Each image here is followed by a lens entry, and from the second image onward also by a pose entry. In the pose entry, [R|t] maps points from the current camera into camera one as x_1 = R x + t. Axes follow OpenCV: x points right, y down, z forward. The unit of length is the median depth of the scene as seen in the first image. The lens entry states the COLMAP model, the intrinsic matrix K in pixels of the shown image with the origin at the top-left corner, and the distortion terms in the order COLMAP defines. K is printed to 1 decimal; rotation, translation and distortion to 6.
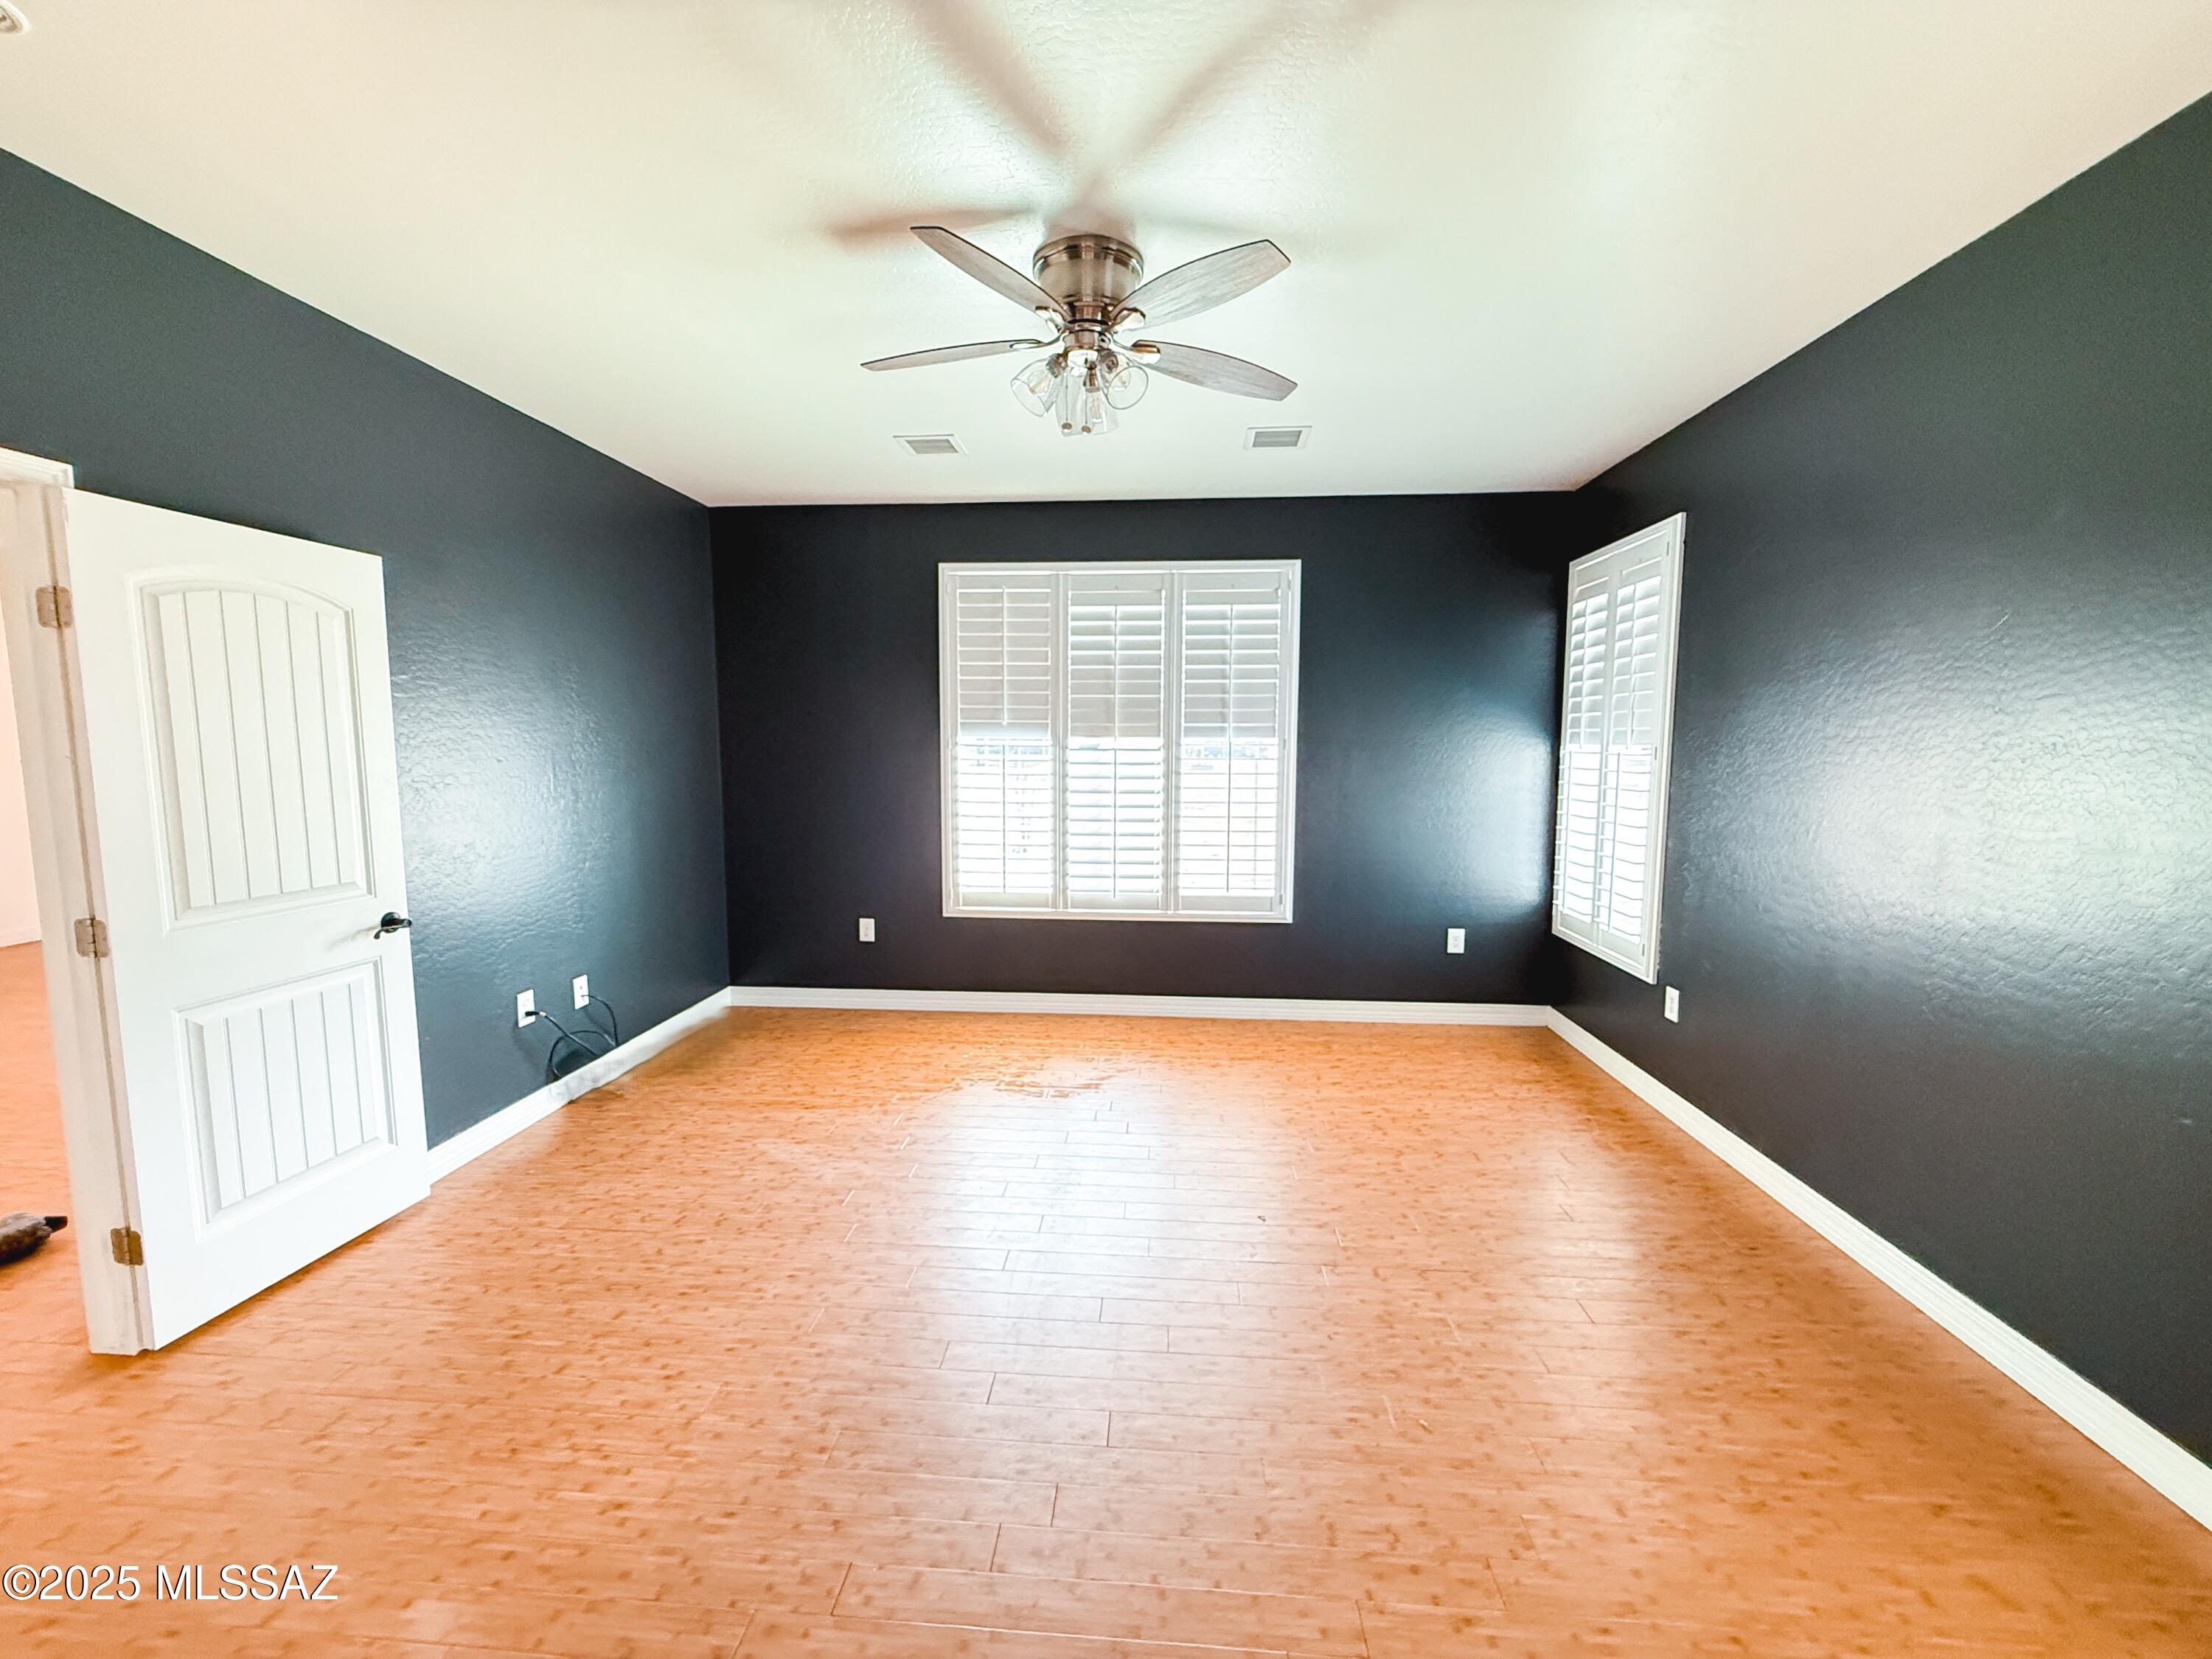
lens RADIAL K [[900.8, 0, 1114.3], [0, 900.8, 830.1], [0, 0, 1]] dist [-0.000868, 0.000067]
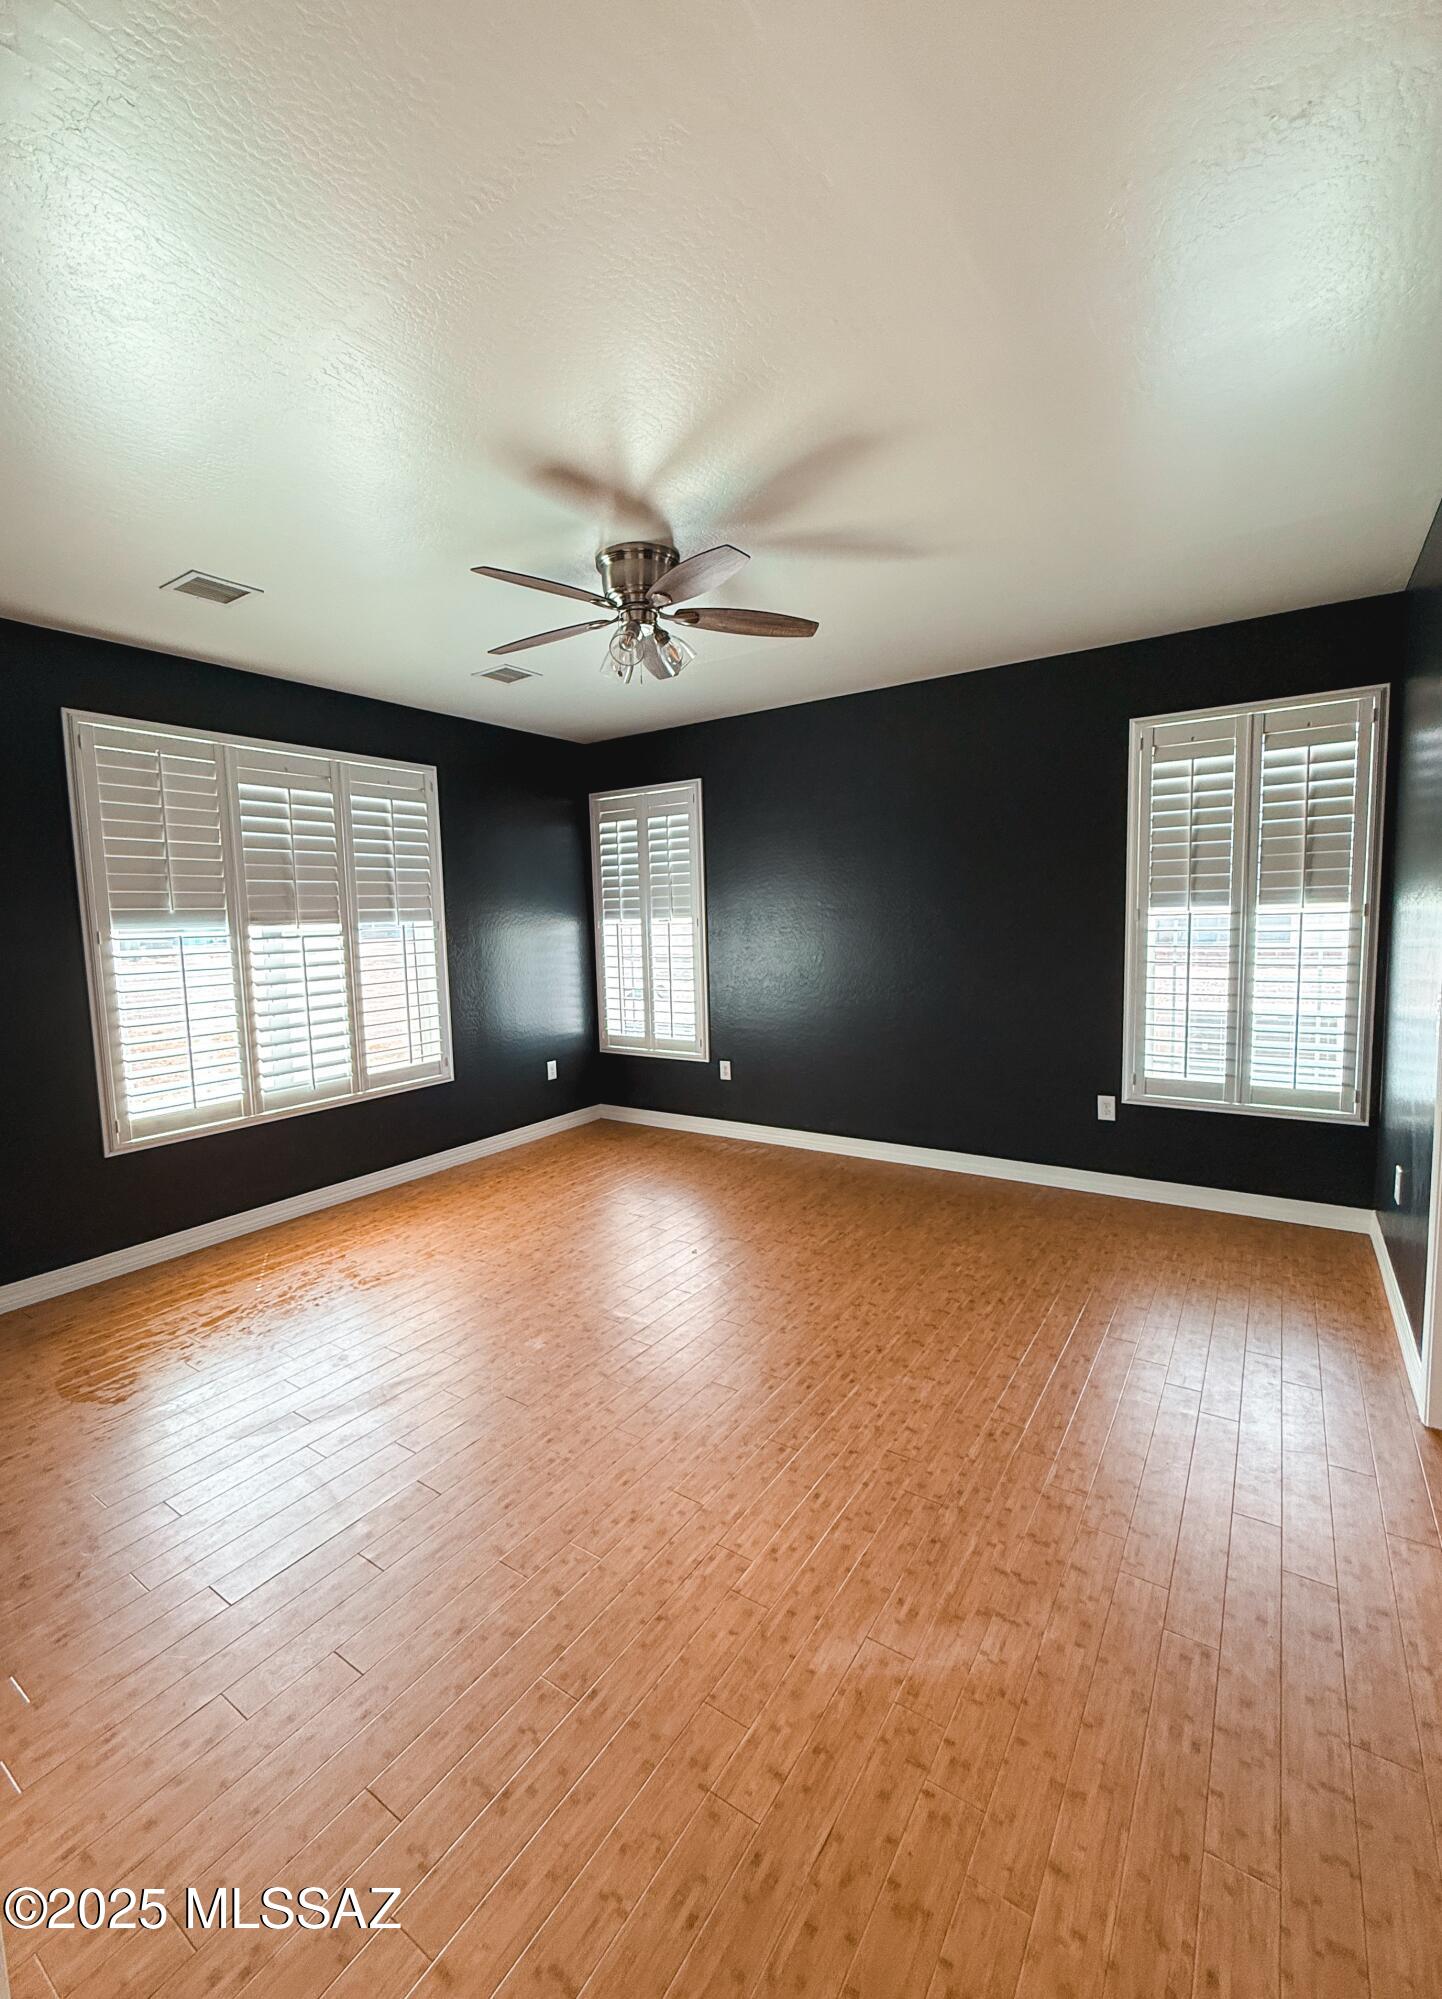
lens RADIAL K [[824.2, 0, 729.7], [0, 824.2, 995.7], [0, 0, 1]] dist [0.003181, 0.000205]
pose [[0.495658, -0.104459, 0.862213, -0.541016], [0.114511, 0.991934, 0.054347, -0.022113], [-0.860936, 0.071795, 0.503622, 0.161366]]
